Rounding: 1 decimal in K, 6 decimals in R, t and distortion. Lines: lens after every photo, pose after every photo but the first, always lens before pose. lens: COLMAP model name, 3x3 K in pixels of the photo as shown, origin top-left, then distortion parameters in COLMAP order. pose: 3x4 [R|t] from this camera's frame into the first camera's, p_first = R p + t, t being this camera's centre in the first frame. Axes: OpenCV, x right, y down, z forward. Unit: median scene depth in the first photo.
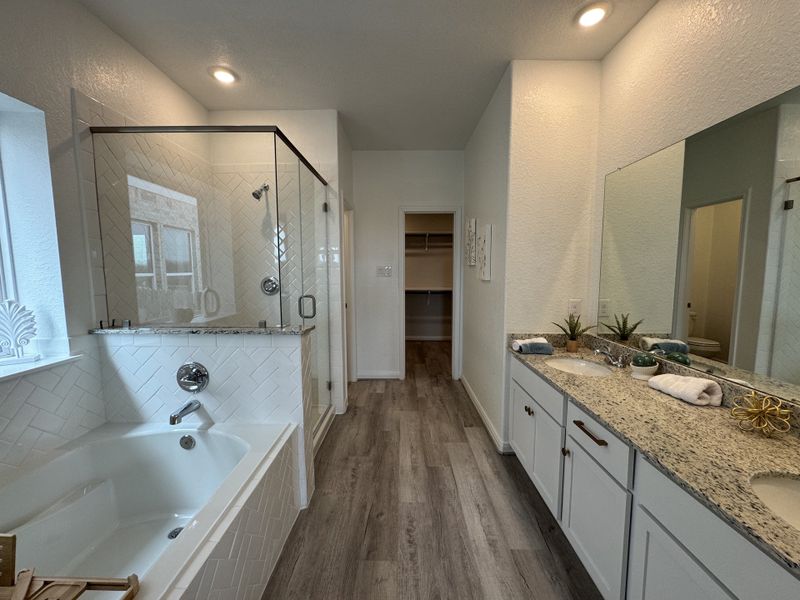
lens RADIAL K [[313.3, 0, 402.6], [0, 313.3, 300.1], [0, 0, 1]] dist [-0.001954, -0.000388]
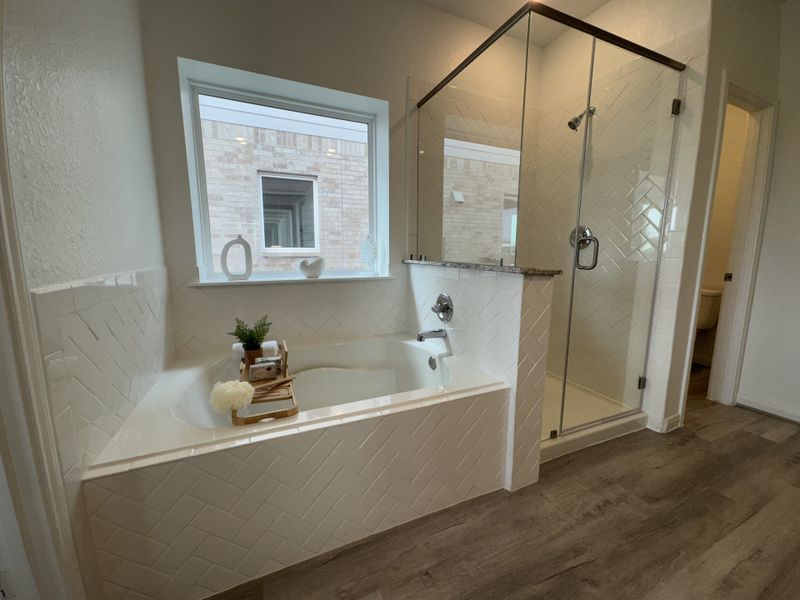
lens RADIAL K [[315.4, 0, 397.0], [0, 315.4, 299.1], [0, 0, 1]] dist [-0.000043, -0.006939]
pose [[0.403199, 0.136779, -0.904832, 0.231180], [-0.085606, 0.990068, 0.111517, 0.099909], [0.911099, 0.032495, 0.410904, 0.363069]]
